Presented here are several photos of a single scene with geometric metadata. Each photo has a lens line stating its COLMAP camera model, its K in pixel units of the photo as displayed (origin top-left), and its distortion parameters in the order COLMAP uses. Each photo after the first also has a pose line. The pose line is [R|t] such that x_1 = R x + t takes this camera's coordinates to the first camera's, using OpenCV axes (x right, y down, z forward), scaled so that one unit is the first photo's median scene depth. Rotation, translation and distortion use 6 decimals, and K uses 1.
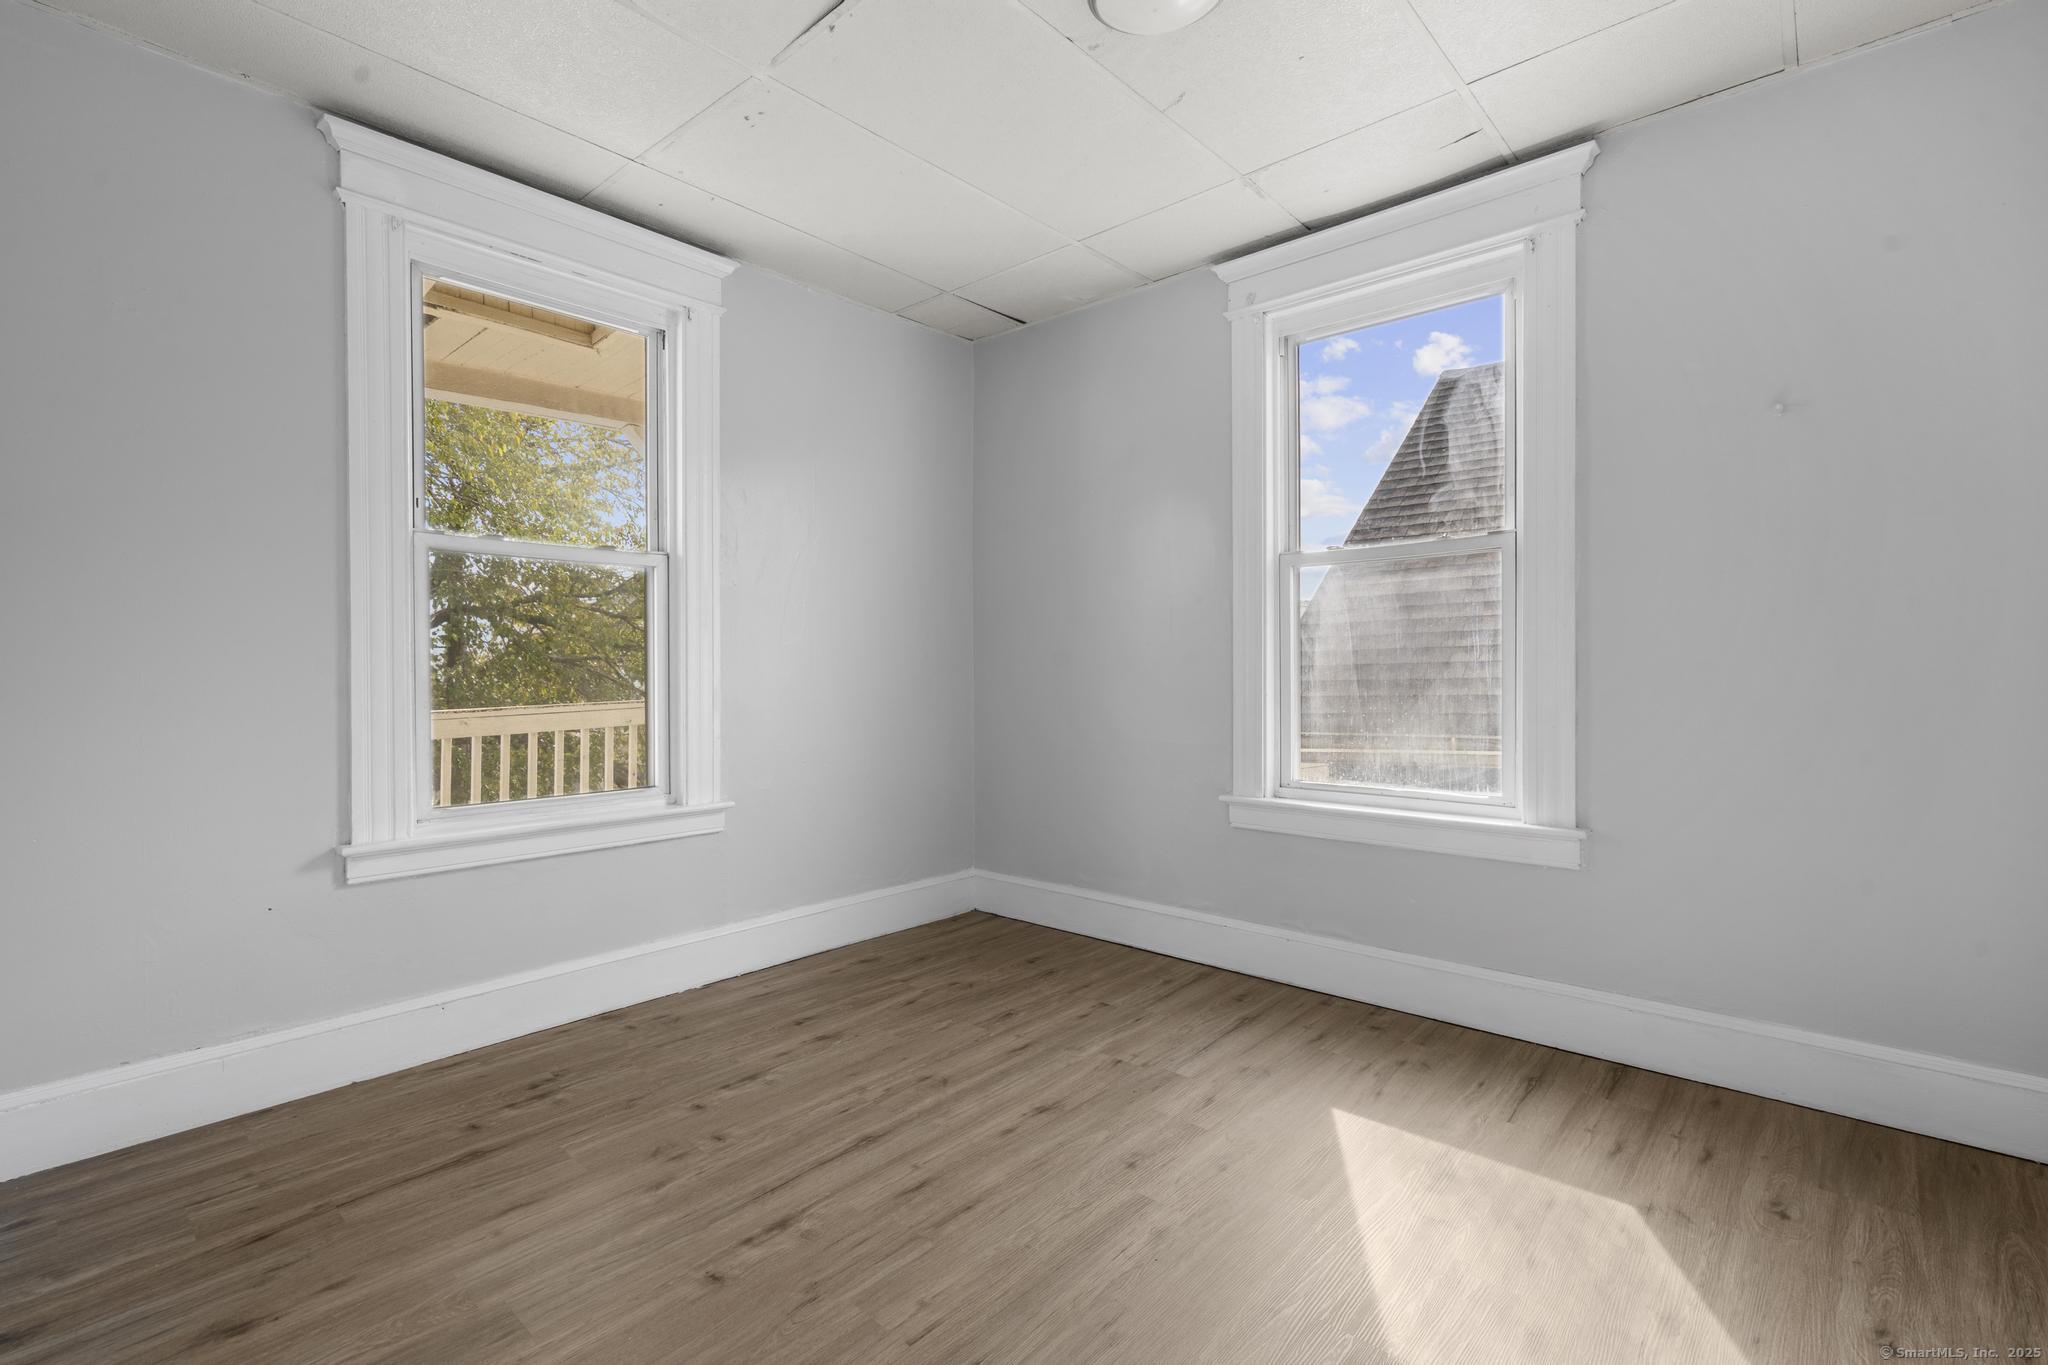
lens RADIAL K [[913.4, 0, 1022.8], [0, 913.4, 671.4], [0, 0, 1]] dist [0.001359, 0.001004]
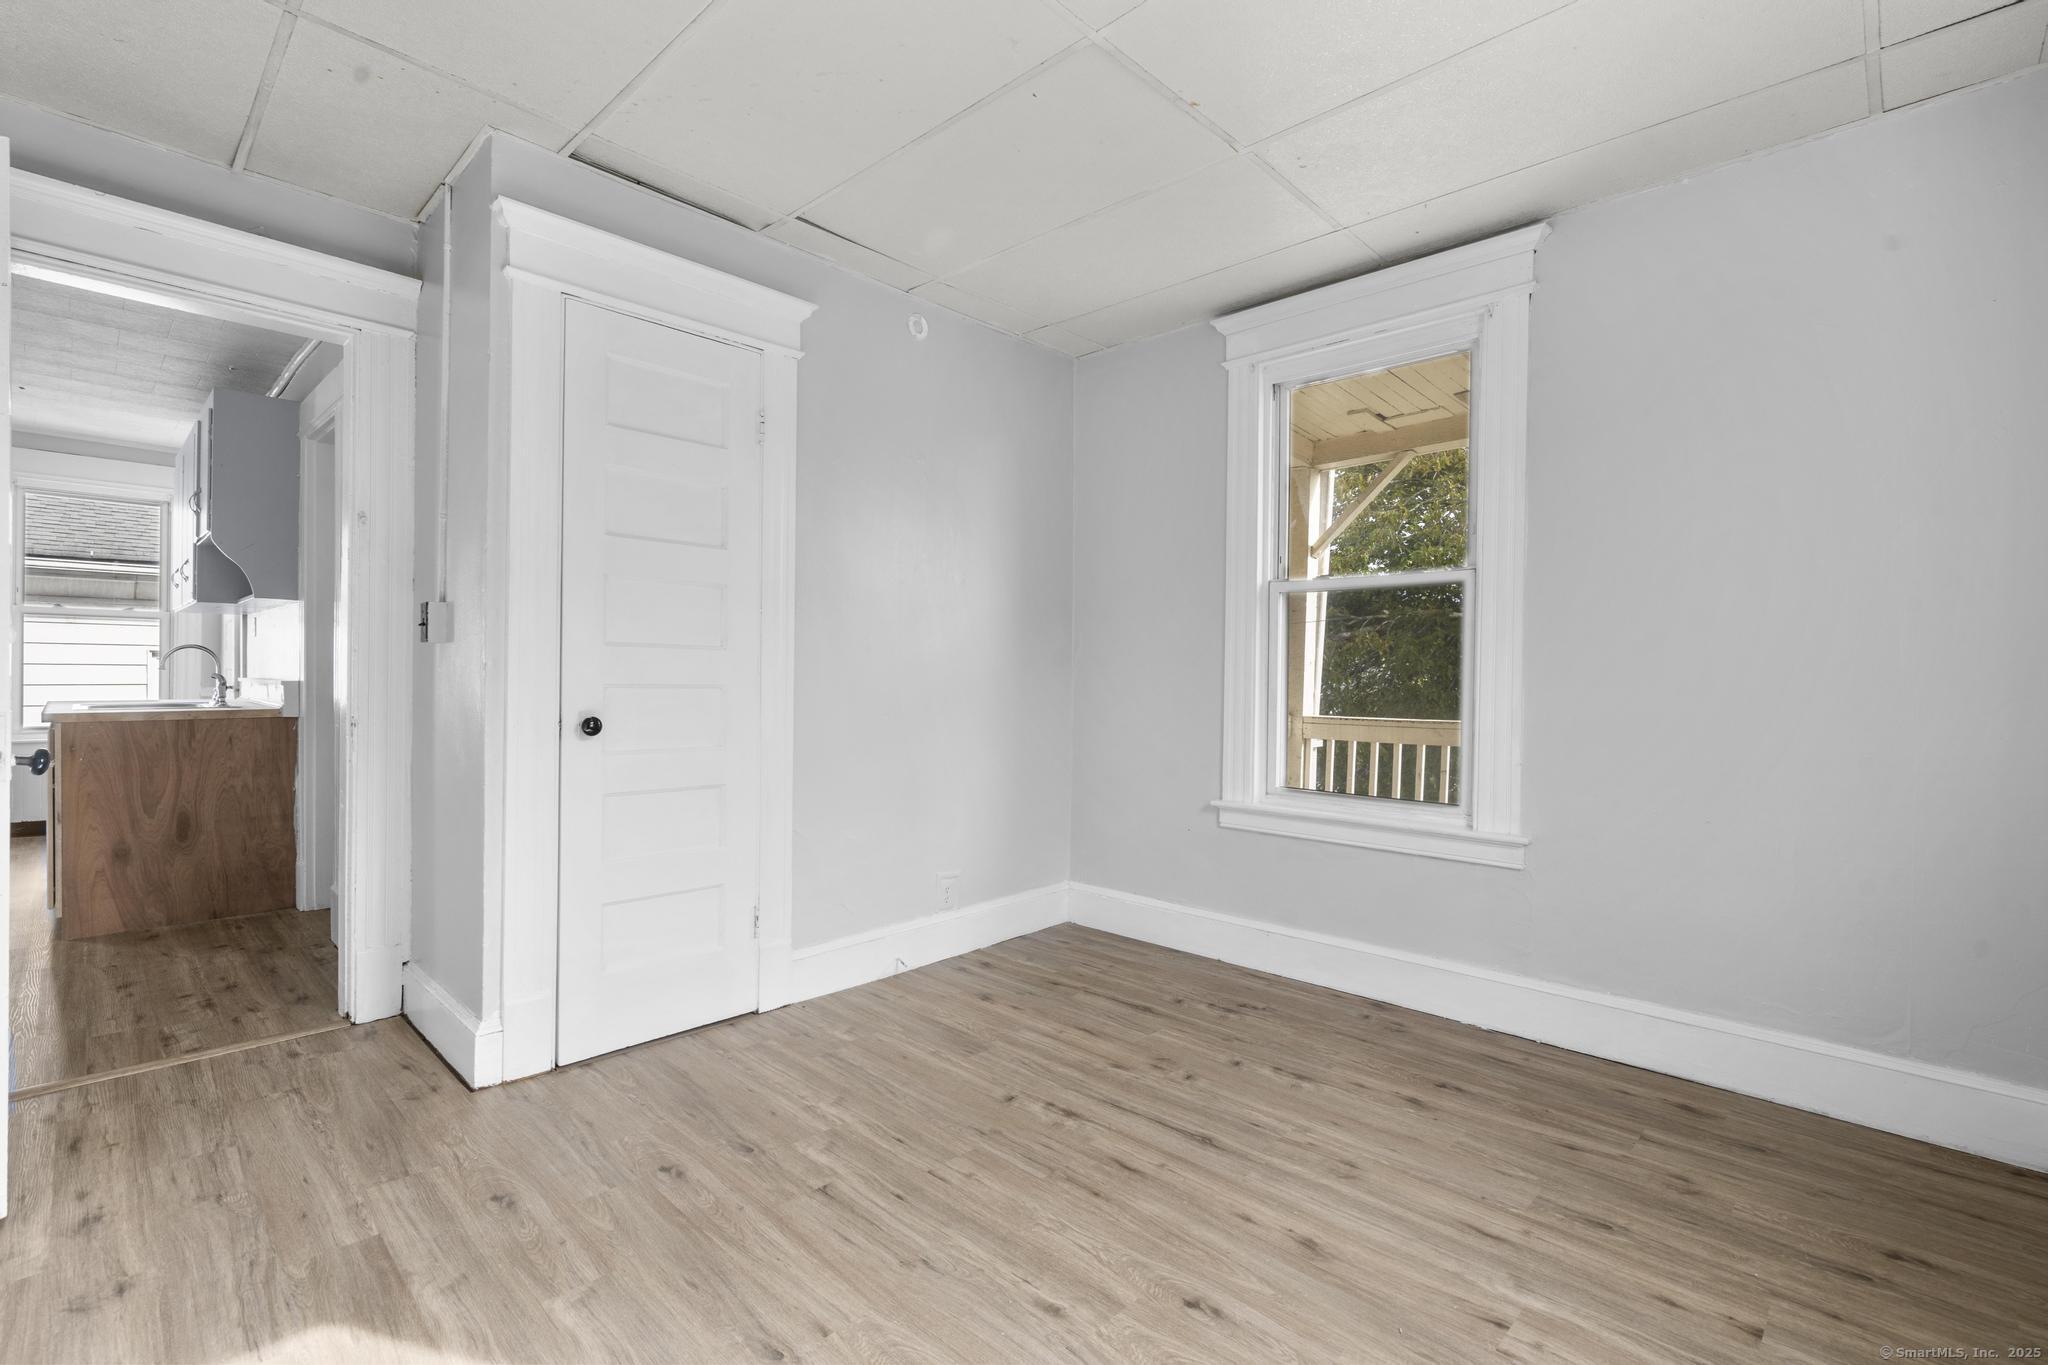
lens RADIAL K [[913.4, 0, 1027.3], [0, 913.4, 684.1], [0, 0, 1]] dist [0.001359, 0.001004]
pose [[-0.023348, 0.010650, -0.999671, 0.752288], [-0.014778, 0.999830, 0.010997, -0.012290], [0.999618, 0.015030, -0.023187, 0.705120]]
